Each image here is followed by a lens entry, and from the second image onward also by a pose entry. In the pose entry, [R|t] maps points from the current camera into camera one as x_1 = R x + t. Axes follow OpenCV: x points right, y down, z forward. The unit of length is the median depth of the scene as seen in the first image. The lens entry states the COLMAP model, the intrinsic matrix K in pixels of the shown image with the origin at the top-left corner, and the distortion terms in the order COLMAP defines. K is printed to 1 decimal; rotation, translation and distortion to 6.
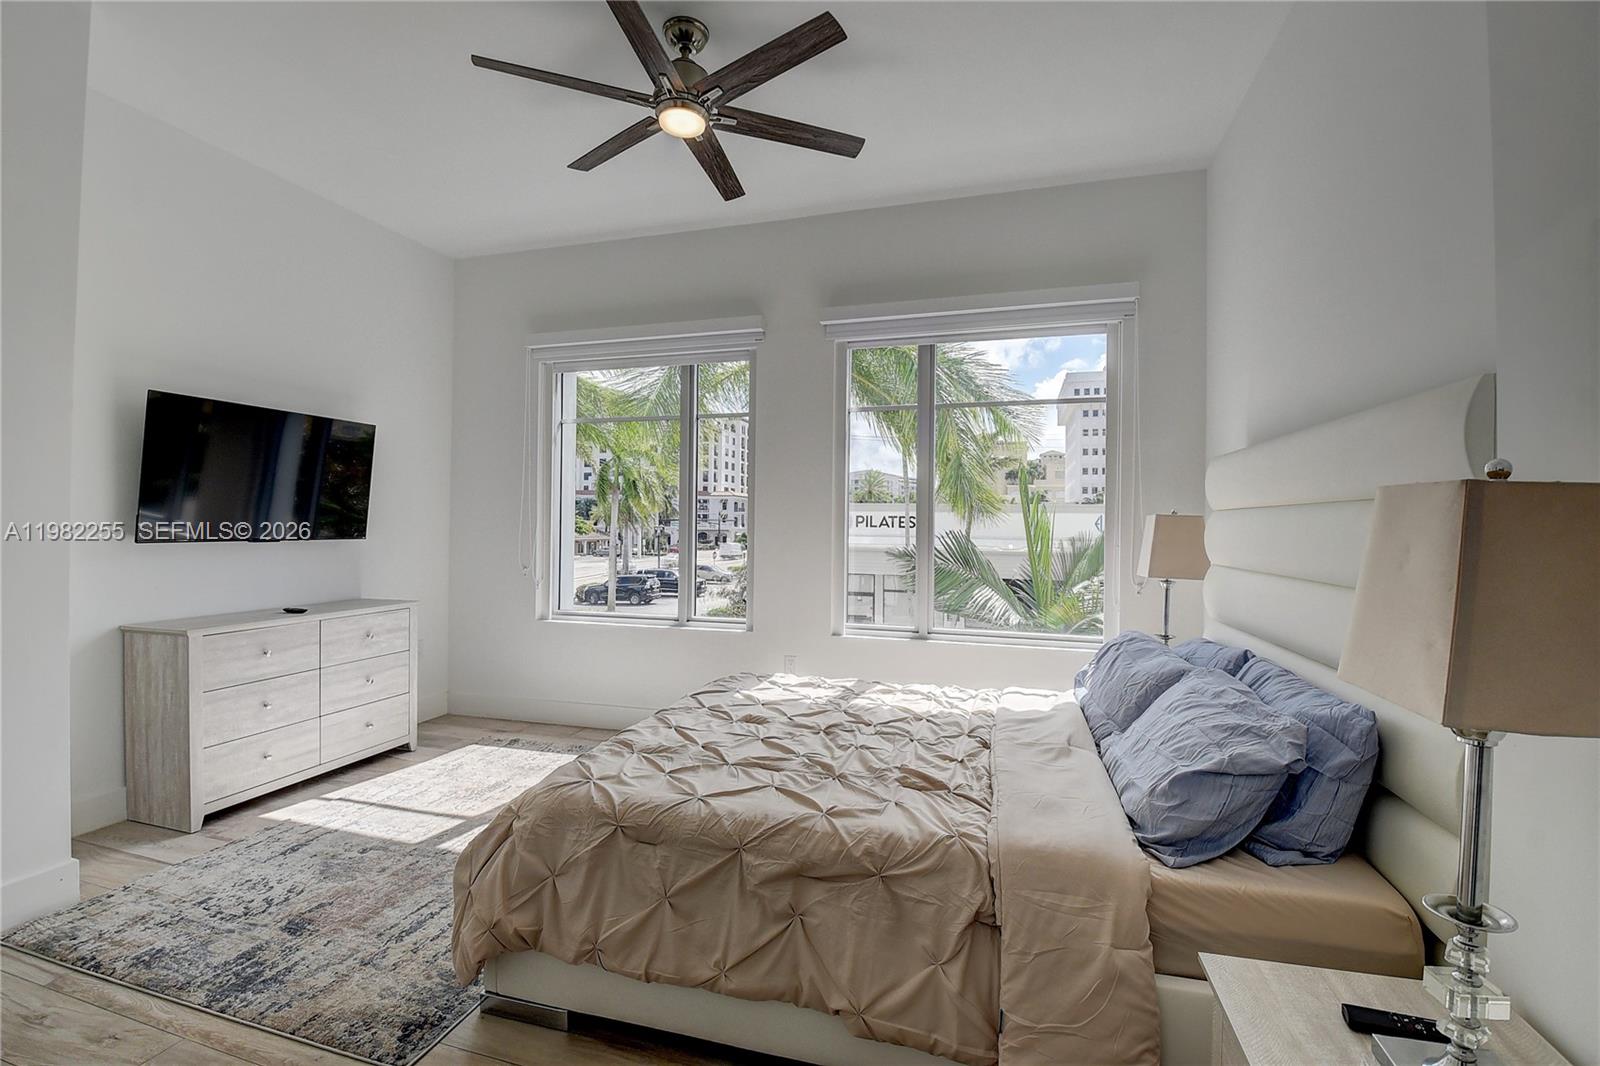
lens RADIAL K [[701.9, 0, 808.4], [0, 701.9, 524.7], [0, 0, 1]] dist [0.000348, -0.014393]
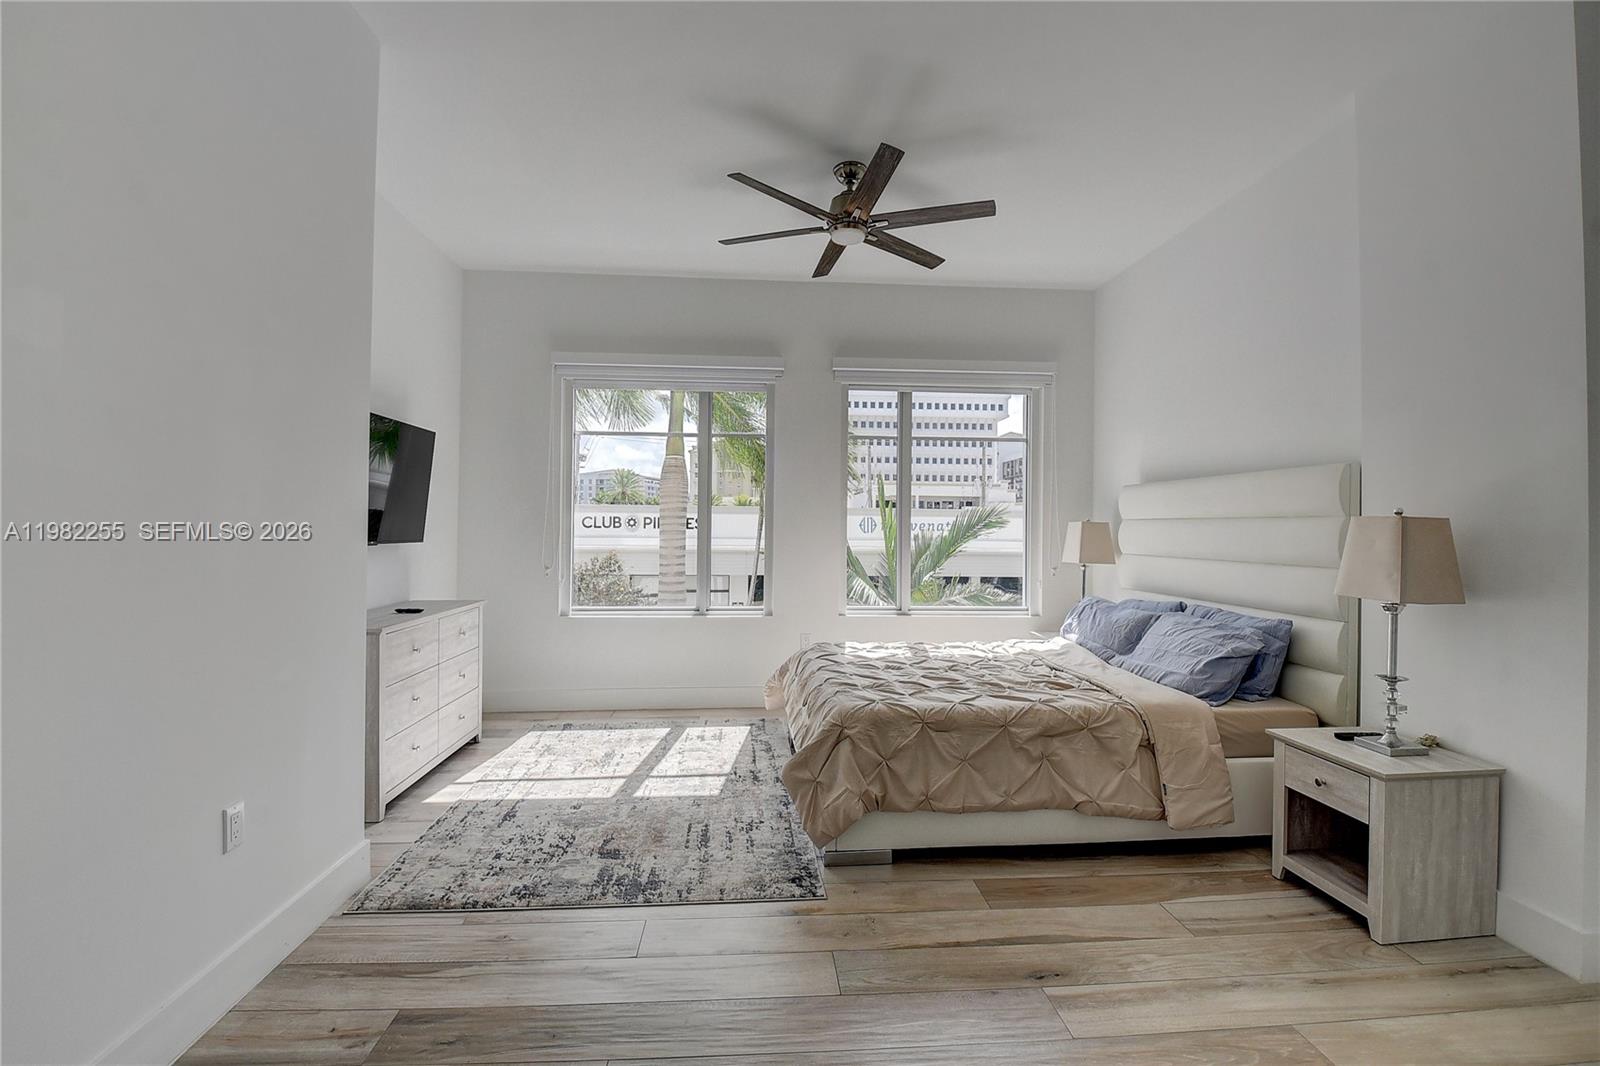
lens RADIAL K [[701.9, 0, 795.6], [0, 701.9, 525.2], [0, 0, 1]] dist [0.000348, -0.014393]
pose [[0.937759, 0.000343, 0.347287, -0.899540], [-0.000204, 1.000000, -0.000438, -0.009507], [-0.347287, 0.000340, 0.937759, -0.302990]]
